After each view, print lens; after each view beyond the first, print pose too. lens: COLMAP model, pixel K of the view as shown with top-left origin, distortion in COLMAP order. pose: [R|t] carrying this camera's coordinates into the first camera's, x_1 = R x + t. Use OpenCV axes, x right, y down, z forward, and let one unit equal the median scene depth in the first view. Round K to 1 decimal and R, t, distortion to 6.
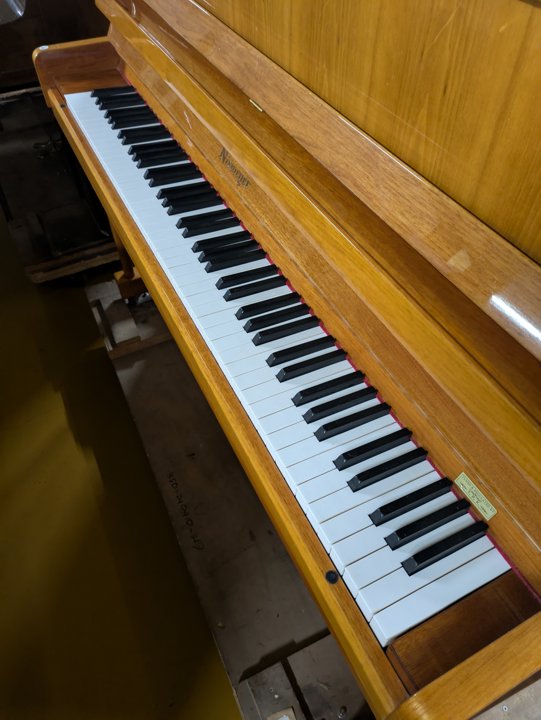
lens RADIAL K [[524.8, 0, 274.2], [0, 524.8, 358.8], [0, 0, 1]] dist [0.010724, 0.001223]
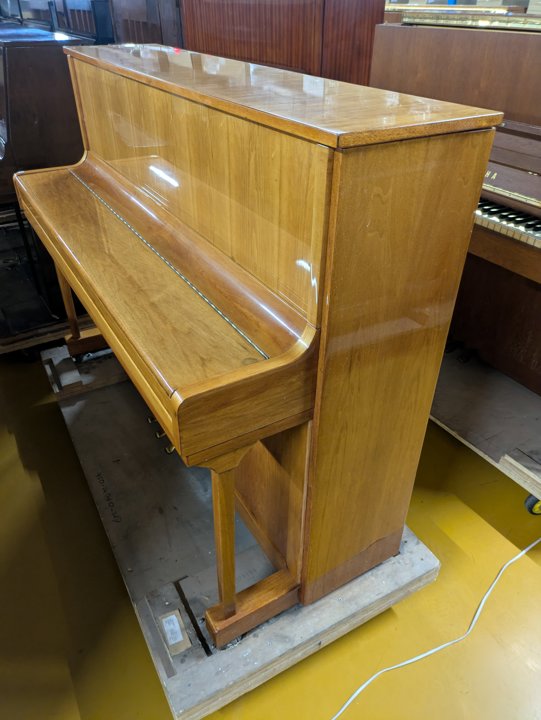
lens RADIAL K [[524.8, 0, 267.2], [0, 524.8, 360.9], [0, 0, 1]] dist [0.010724, 0.001223]
pose [[0.998127, -0.029695, 0.053478, 0.121859], [0.042105, 0.967714, -0.248509, 0.244295], [-0.044372, 0.250296, 0.967152, -0.250349]]
